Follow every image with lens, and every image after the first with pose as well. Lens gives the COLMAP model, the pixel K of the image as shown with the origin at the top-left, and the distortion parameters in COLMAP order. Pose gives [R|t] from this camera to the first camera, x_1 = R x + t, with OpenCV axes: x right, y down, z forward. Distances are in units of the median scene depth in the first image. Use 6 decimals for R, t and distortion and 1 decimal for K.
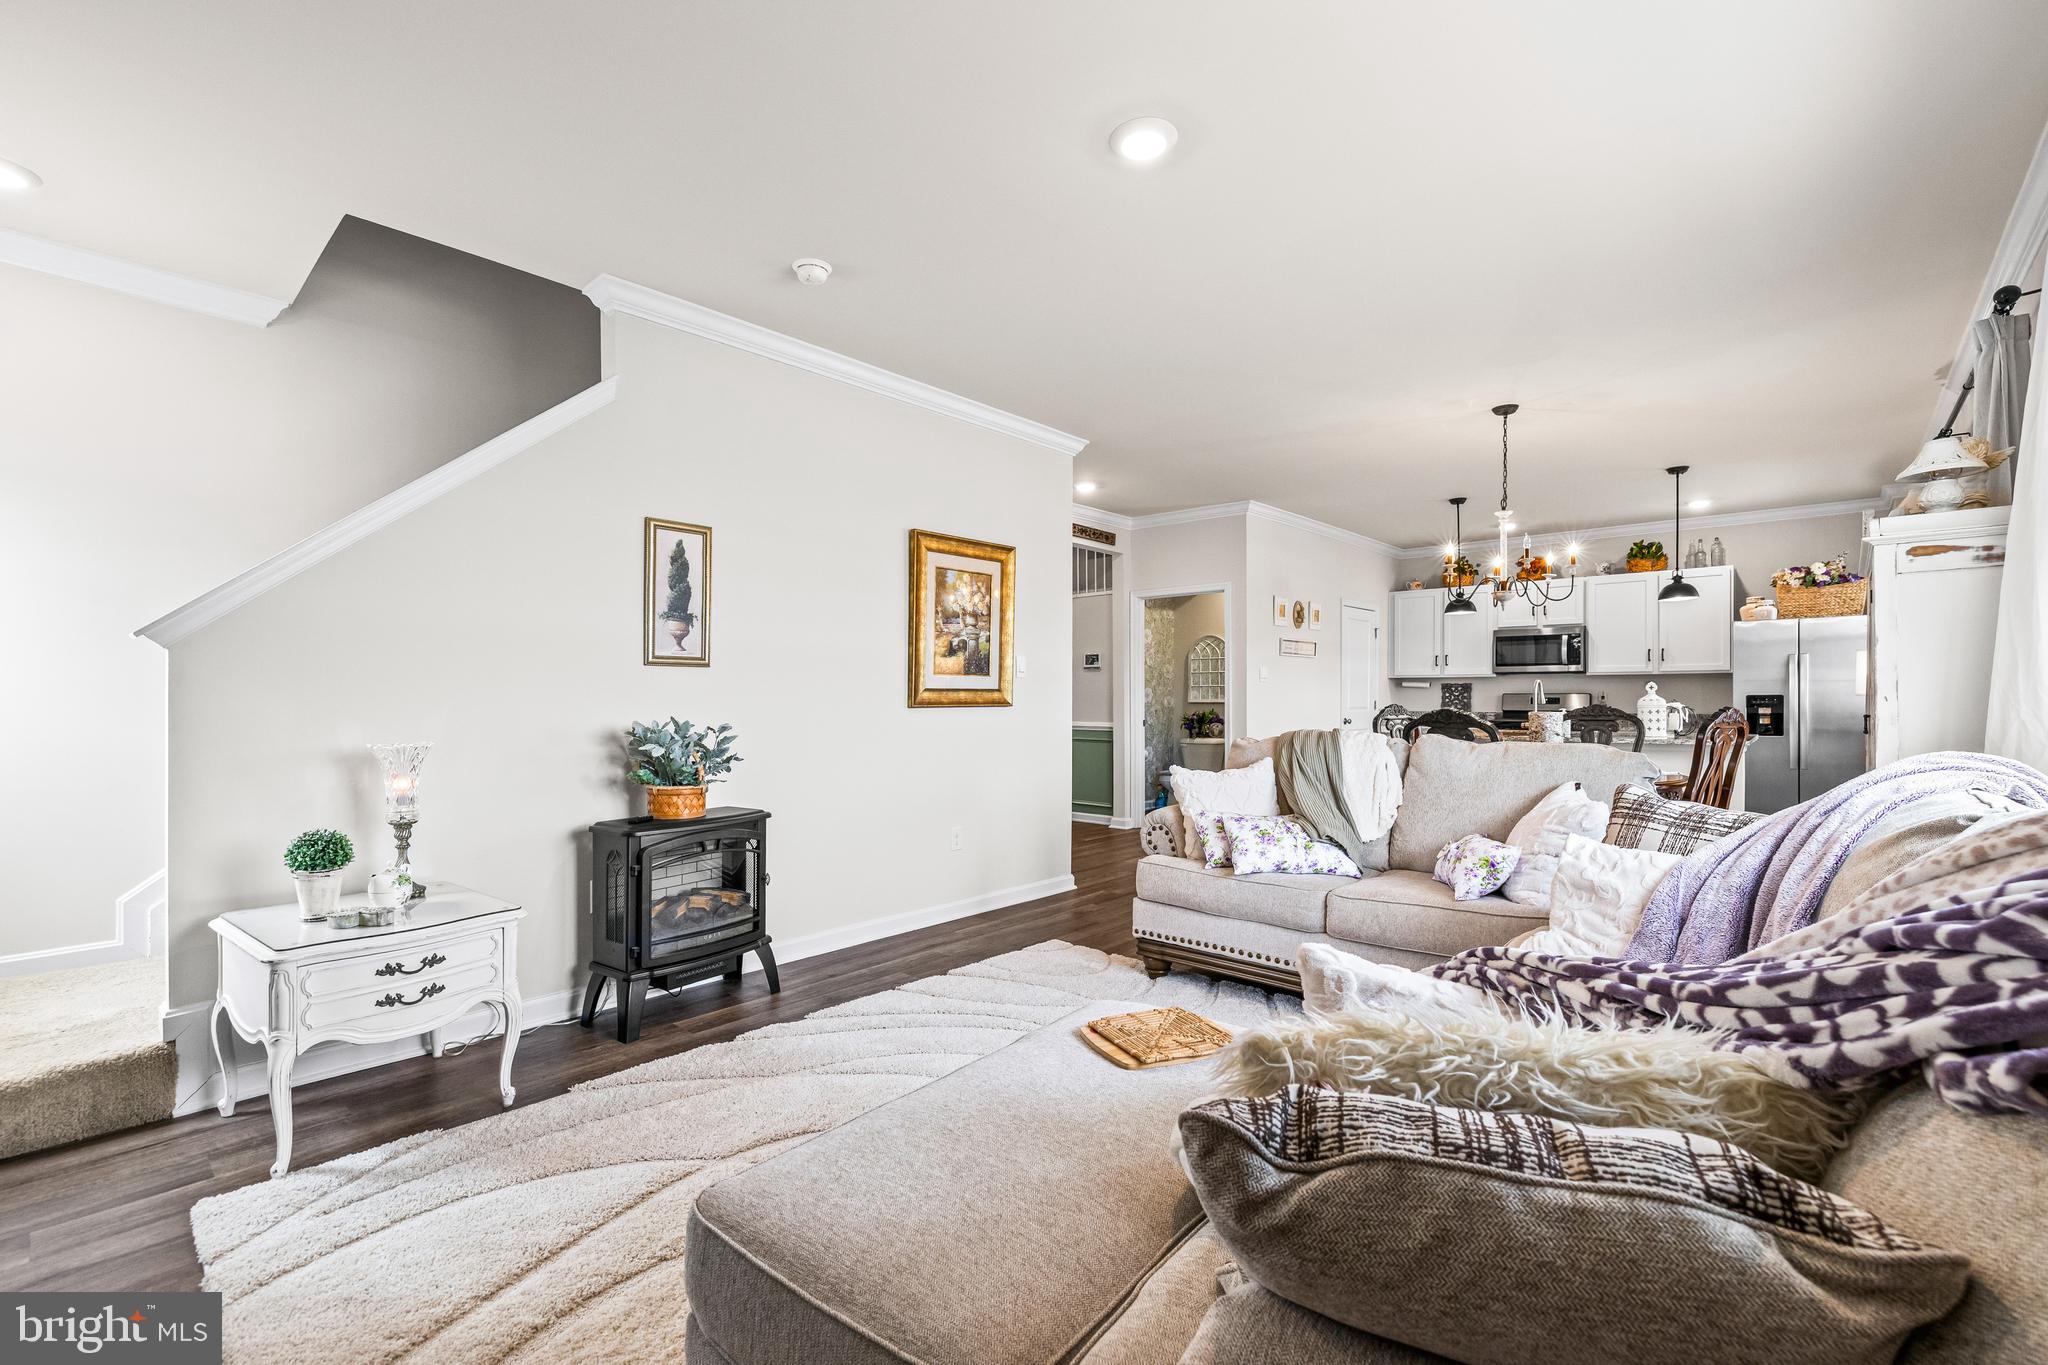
lens RADIAL K [[868.6, 0, 1023.8], [0, 868.6, 698.6], [0, 0, 1]] dist [0.001614, 0.000150]
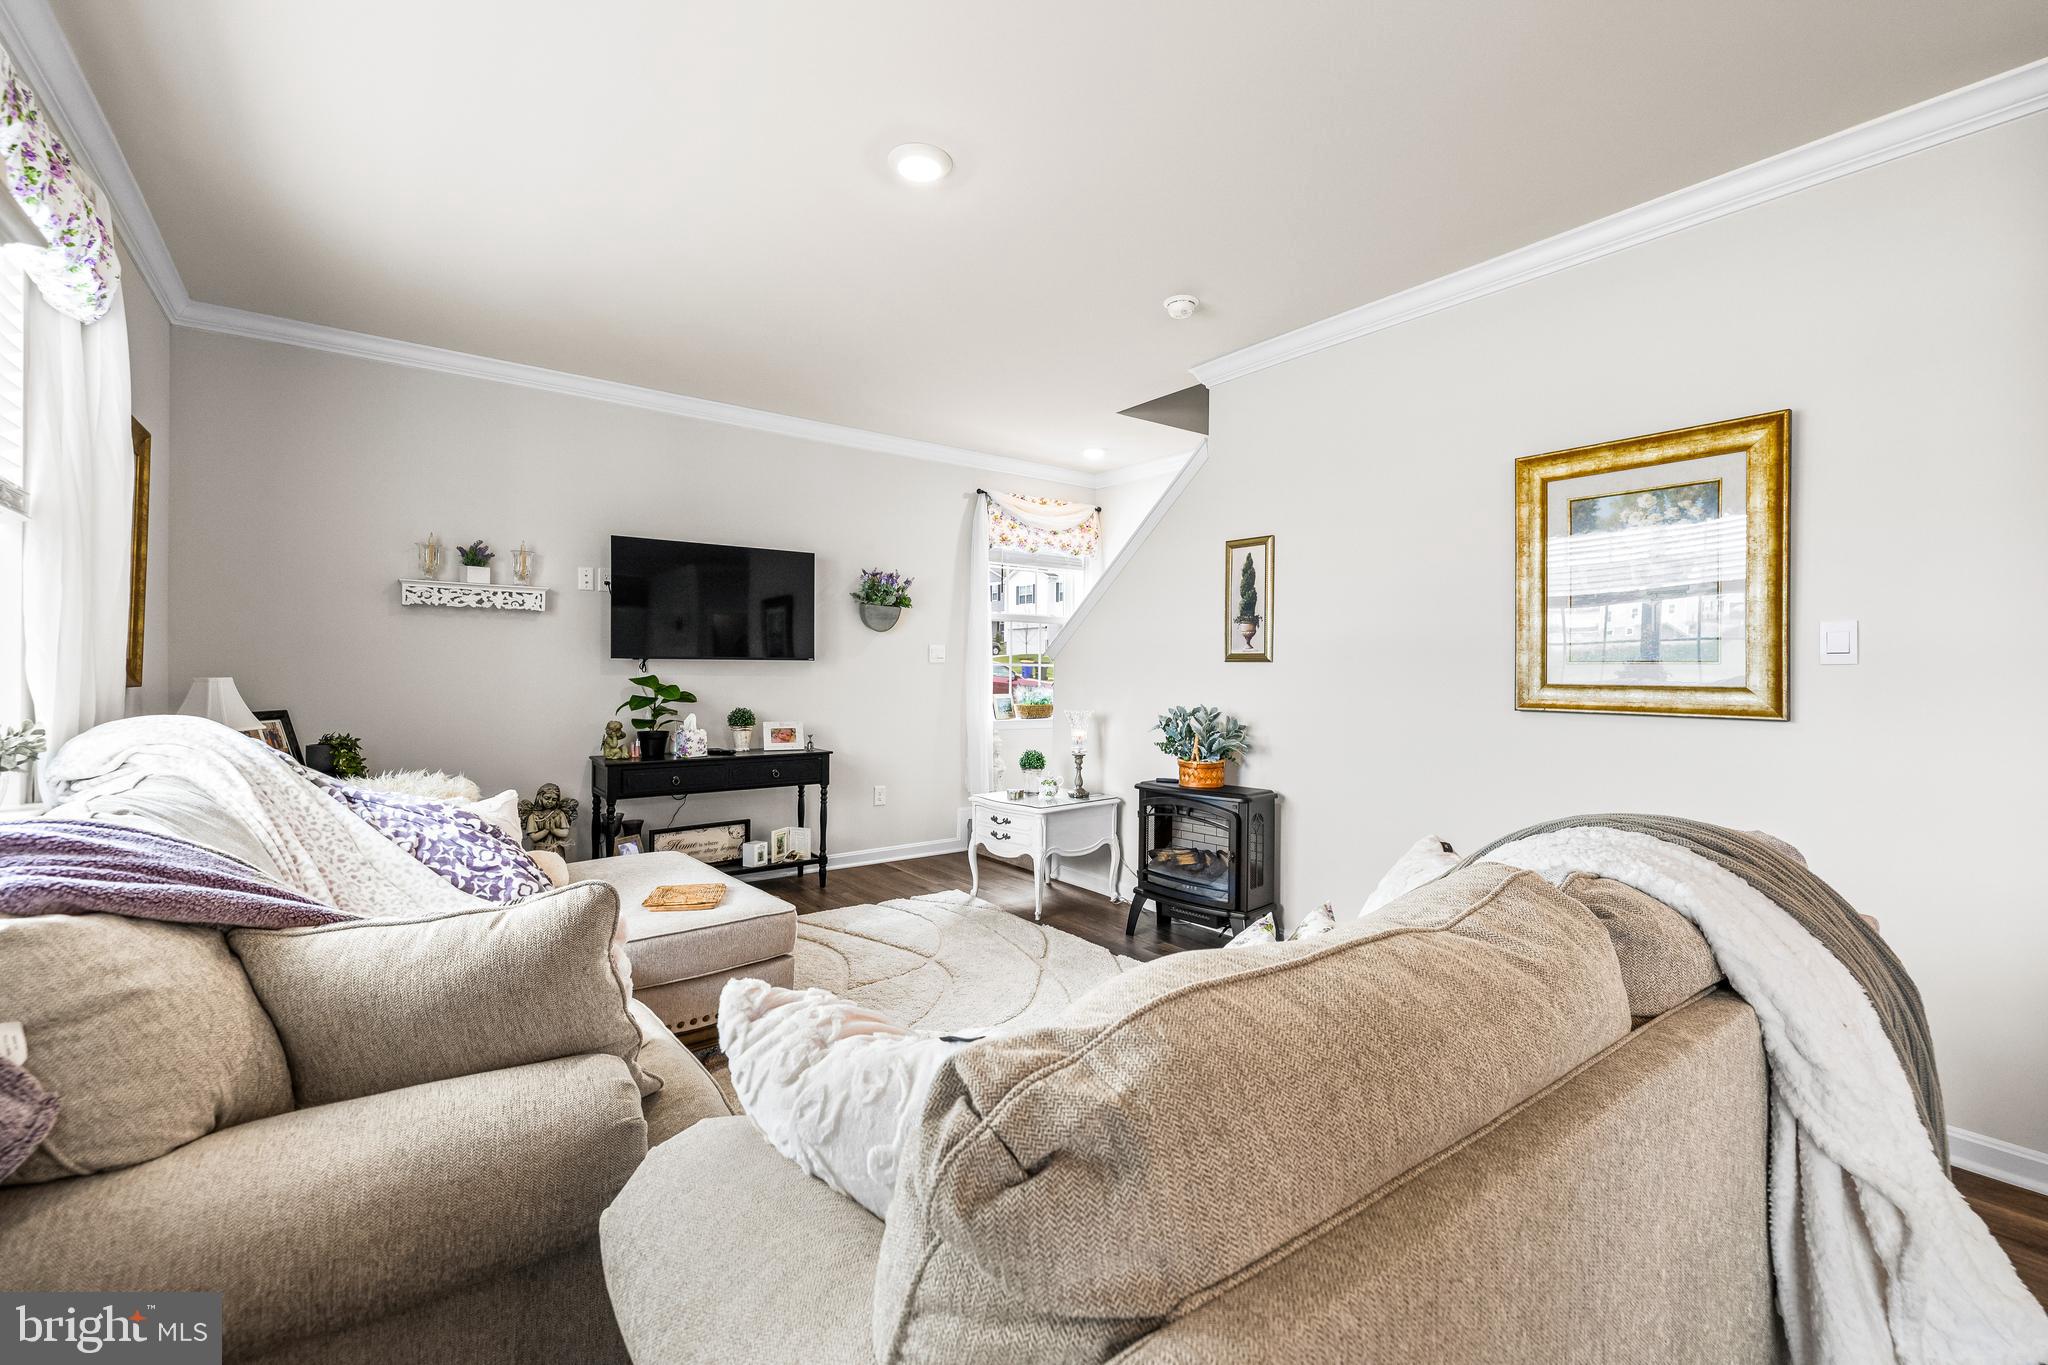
lens RADIAL K [[868.6, 0, 1019.0], [0, 868.6, 676.3], [0, 0, 1]] dist [0.001614, 0.000150]
pose [[-0.178022, 0.002695, -0.984023, 0.405610], [-0.012990, 0.999903, 0.005089, -0.010115], [0.983941, 0.013688, -0.177970, 0.458131]]
